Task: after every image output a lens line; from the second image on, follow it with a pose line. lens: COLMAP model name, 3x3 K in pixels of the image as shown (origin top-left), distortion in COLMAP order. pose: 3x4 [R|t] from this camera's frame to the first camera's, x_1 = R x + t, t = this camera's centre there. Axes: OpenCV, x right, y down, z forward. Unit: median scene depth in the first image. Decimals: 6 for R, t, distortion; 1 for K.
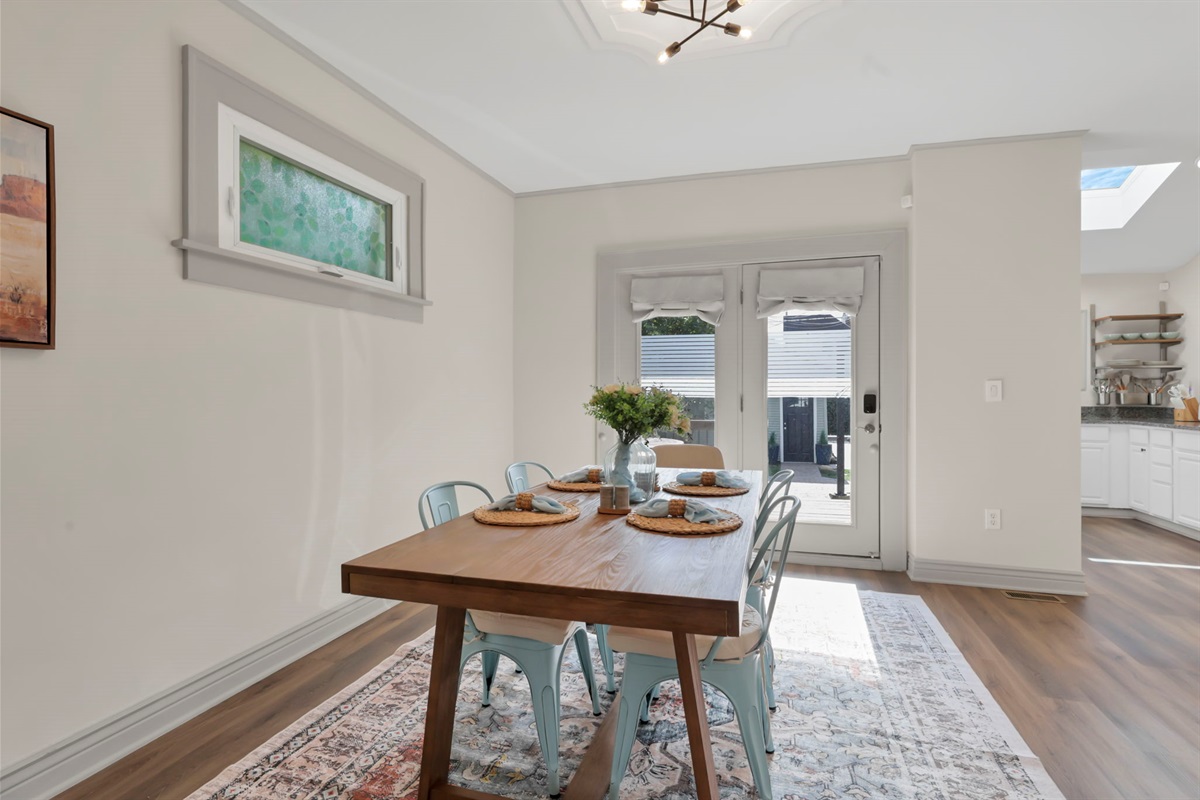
lens RADIAL K [[584.6, 0, 604.5], [0, 584.6, 396.1], [0, 0, 1]] dist [0.001041, -0.007446]
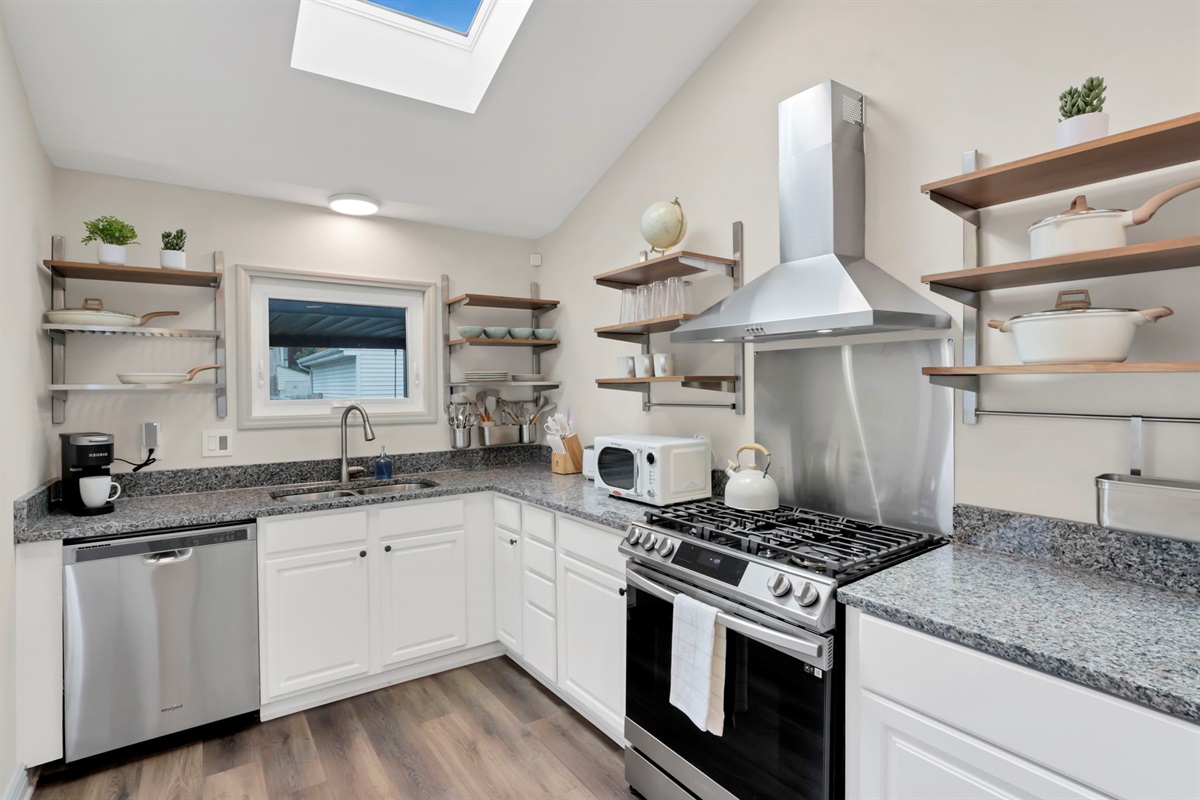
lens RADIAL K [[584.6, 0, 604.5], [0, 584.6, 396.1], [0, 0, 1]] dist [0.001041, -0.007446]
pose [[0.628513, -0.012884, 0.777693, 0.501538], [0.017551, 0.999843, 0.002379, -0.036483], [-0.777601, 0.012154, 0.628640, 0.531489]]
